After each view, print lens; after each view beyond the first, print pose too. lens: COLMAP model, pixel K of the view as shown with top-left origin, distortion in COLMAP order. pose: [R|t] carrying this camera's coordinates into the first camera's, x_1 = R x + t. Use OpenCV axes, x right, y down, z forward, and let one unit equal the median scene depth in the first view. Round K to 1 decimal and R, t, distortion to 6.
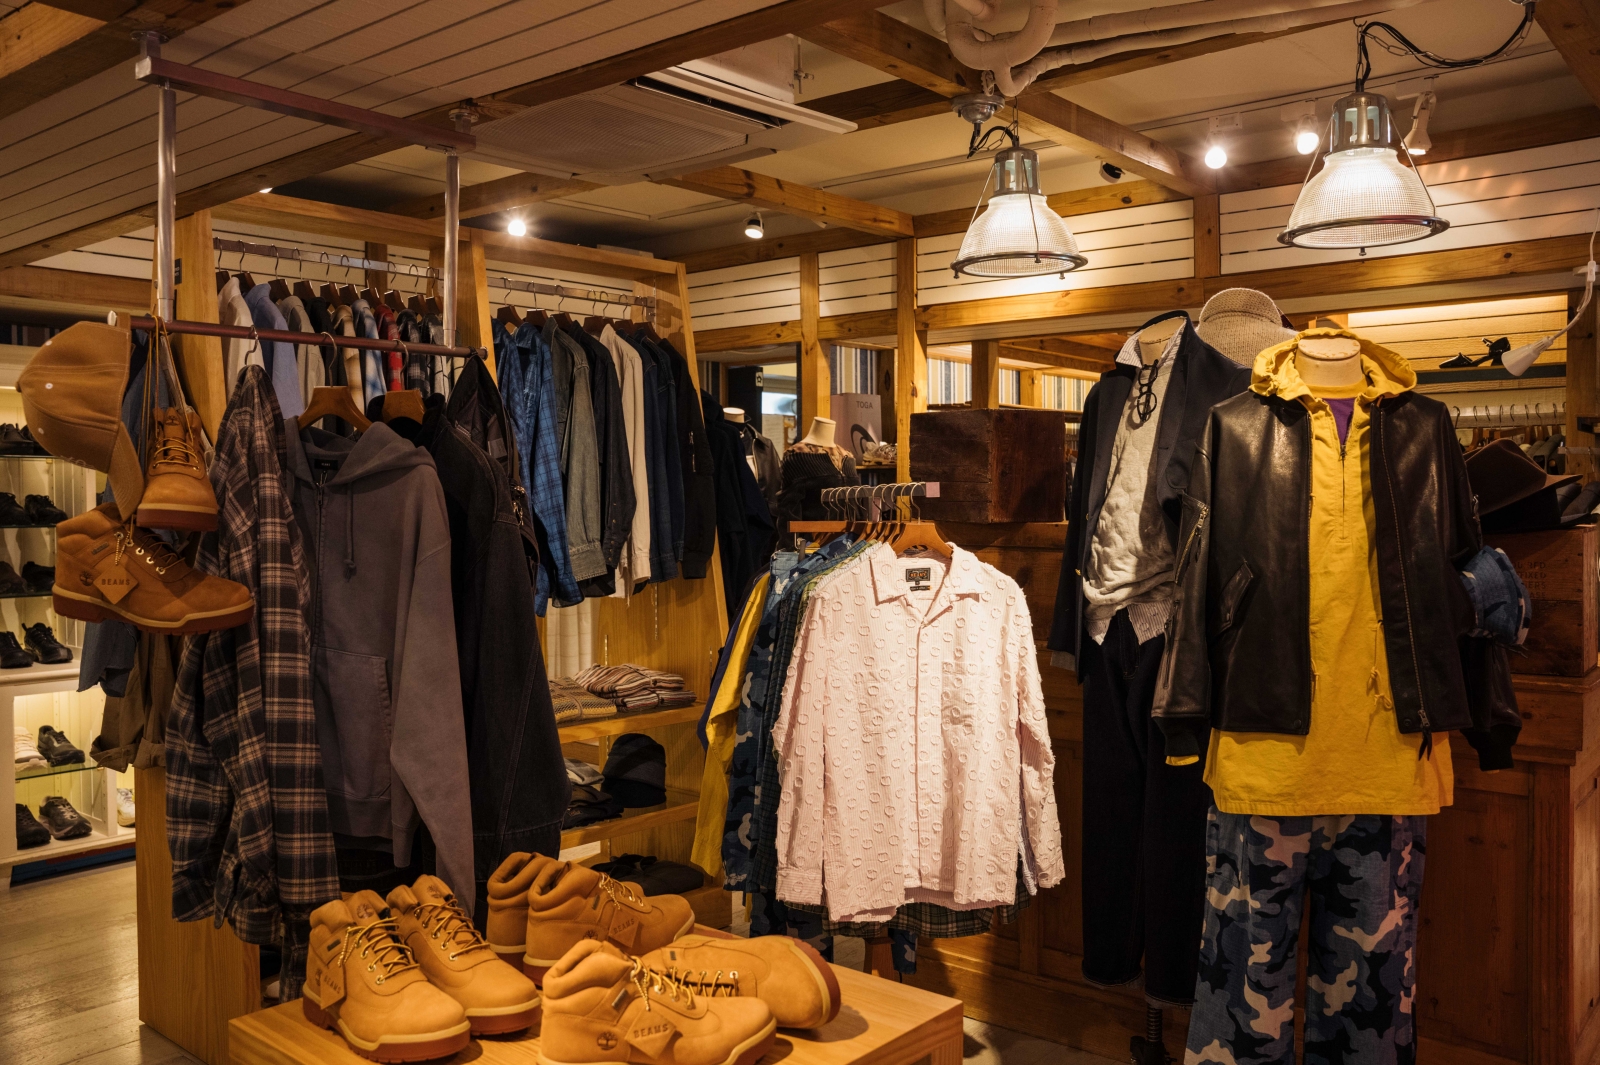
lens RADIAL K [[1345.4, 0, 800.0], [0, 1345.4, 532.5], [0, 0, 1]] dist [0.001282, 0.005939]
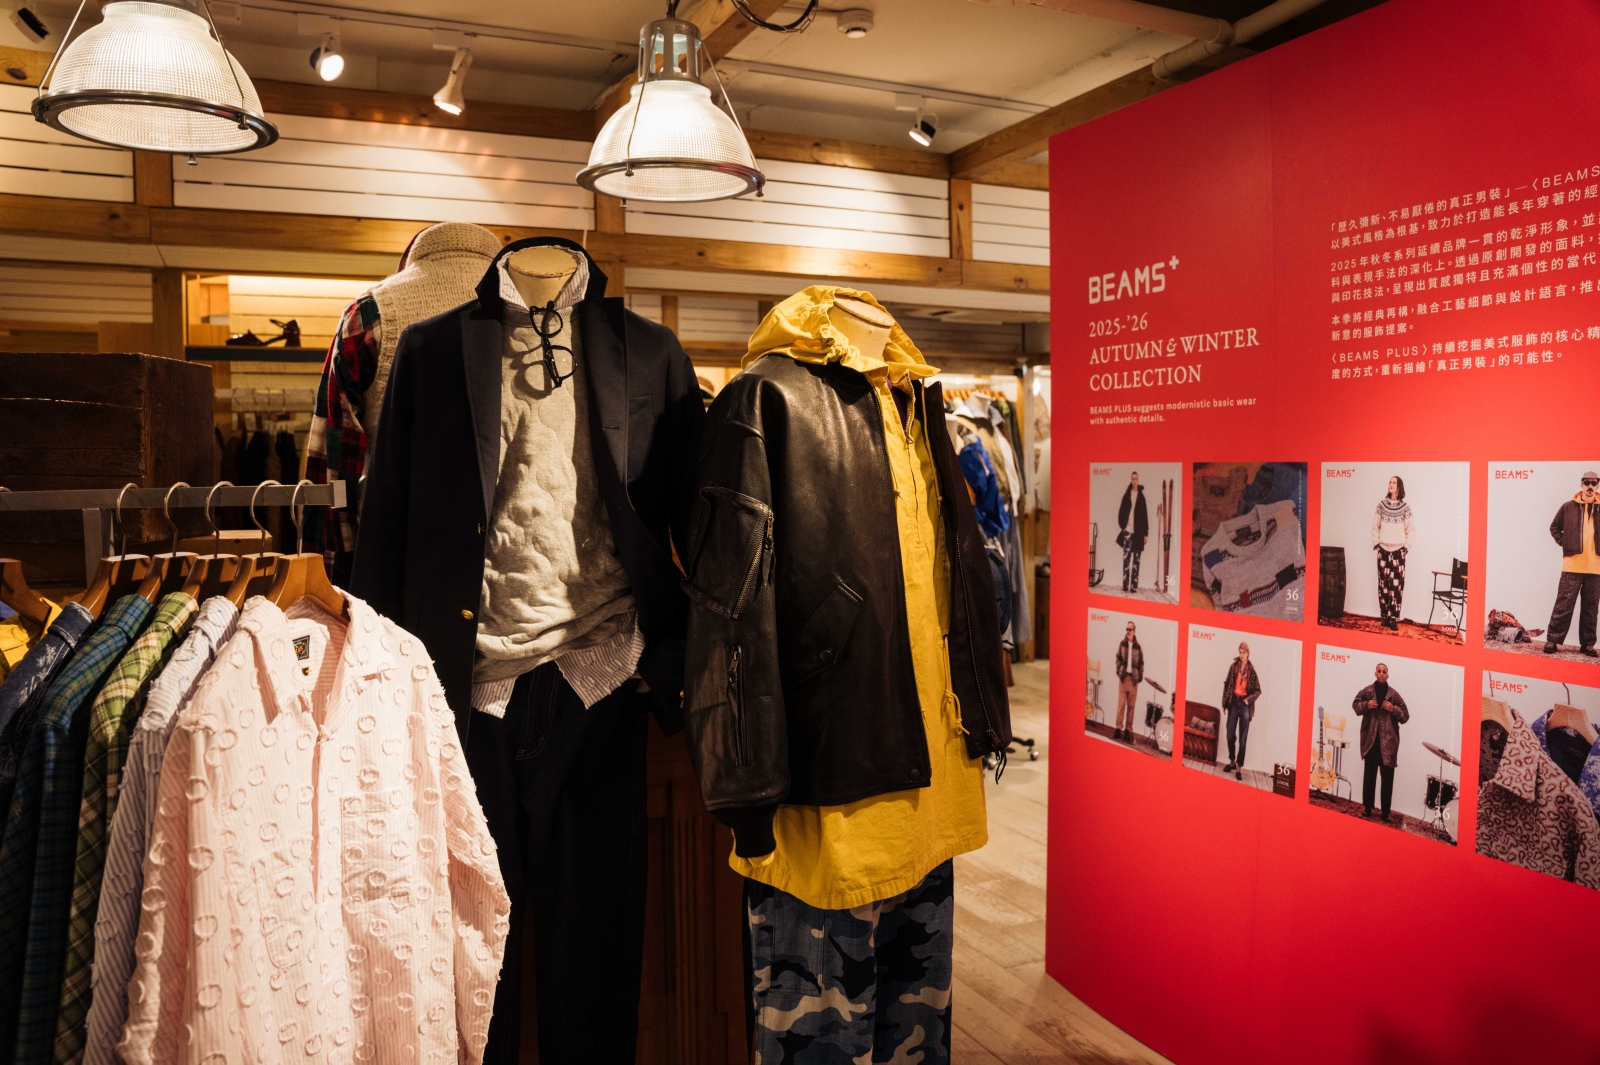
lens RADIAL K [[1243.1, 0, 799.6], [0, 1243.1, 468.9], [0, 0, 1]] dist [-0.219177, 0.231255]
pose [[0.437308, -0.010059, 0.899255, -0.264952], [0.035751, 0.999341, -0.006207, -0.032564], [-0.898601, 0.034864, 0.437380, 0.610206]]
